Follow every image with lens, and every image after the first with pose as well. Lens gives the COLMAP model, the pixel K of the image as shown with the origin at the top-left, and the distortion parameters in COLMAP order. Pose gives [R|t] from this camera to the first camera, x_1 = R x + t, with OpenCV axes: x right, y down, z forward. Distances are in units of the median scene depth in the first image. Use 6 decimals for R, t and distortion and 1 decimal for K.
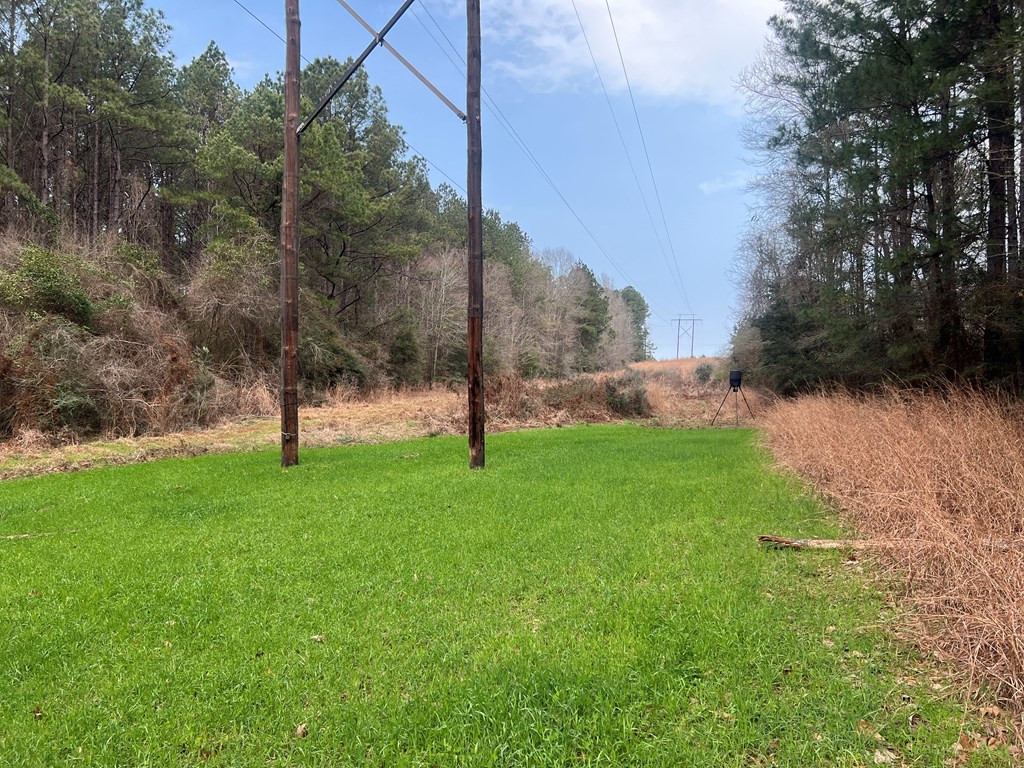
lens RADIAL K [[709.6, 0, 512.0], [0, 709.6, 384.0], [0, 0, 1]] dist [-0.000431, -0.000293]
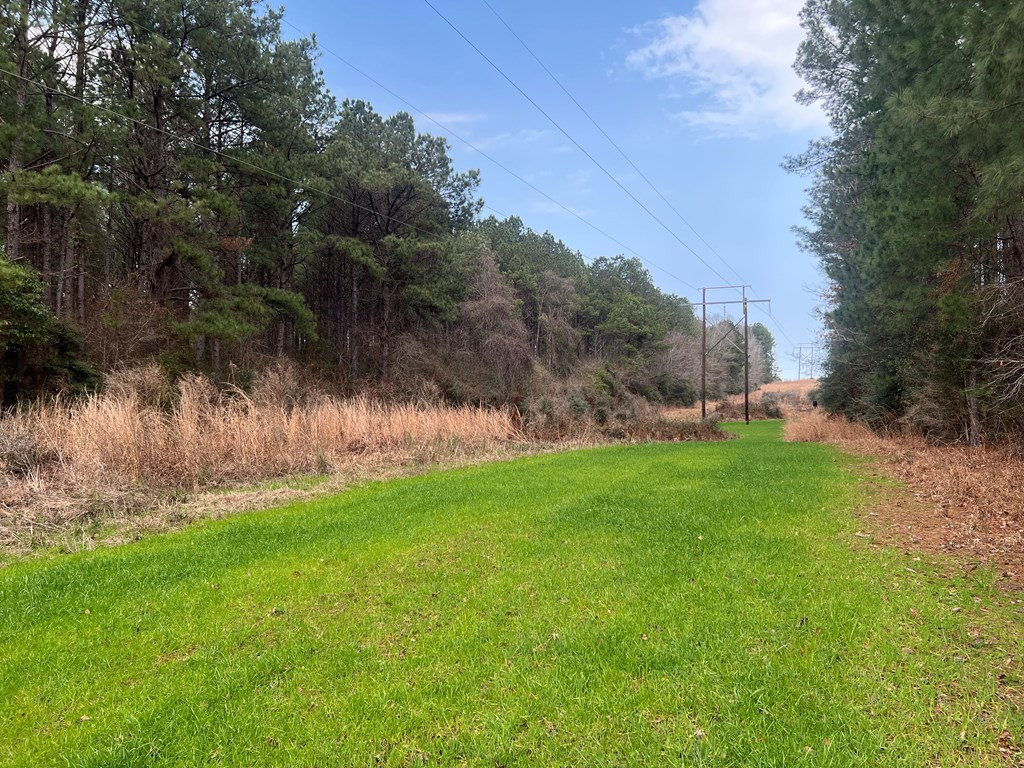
lens RADIAL K [[739.0, 0, 512.0], [0, 739.0, 384.0], [0, 0, 1]] dist [0.002833, 0.000761]
pose [[0.989202, -0.011208, -0.146131, -0.127288], [0.008335, 0.999760, -0.020254, -0.010103], [0.146323, 0.018817, 0.989058, -0.598840]]
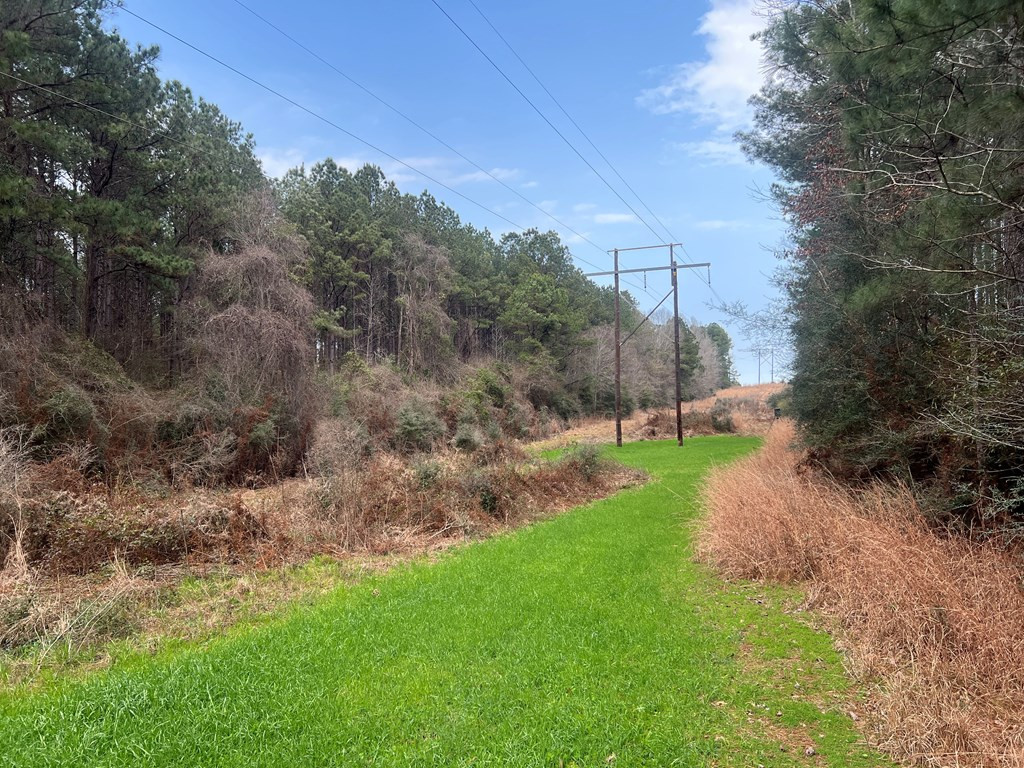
lens RADIAL K [[739.0, 0, 512.0], [0, 739.0, 384.0], [0, 0, 1]] dist [0.002833, 0.000761]
pose [[0.994517, -0.028527, -0.100608, -0.067989], [0.025287, 0.999124, -0.033332, -0.011090], [0.101471, 0.030605, 0.994368, -0.358369]]
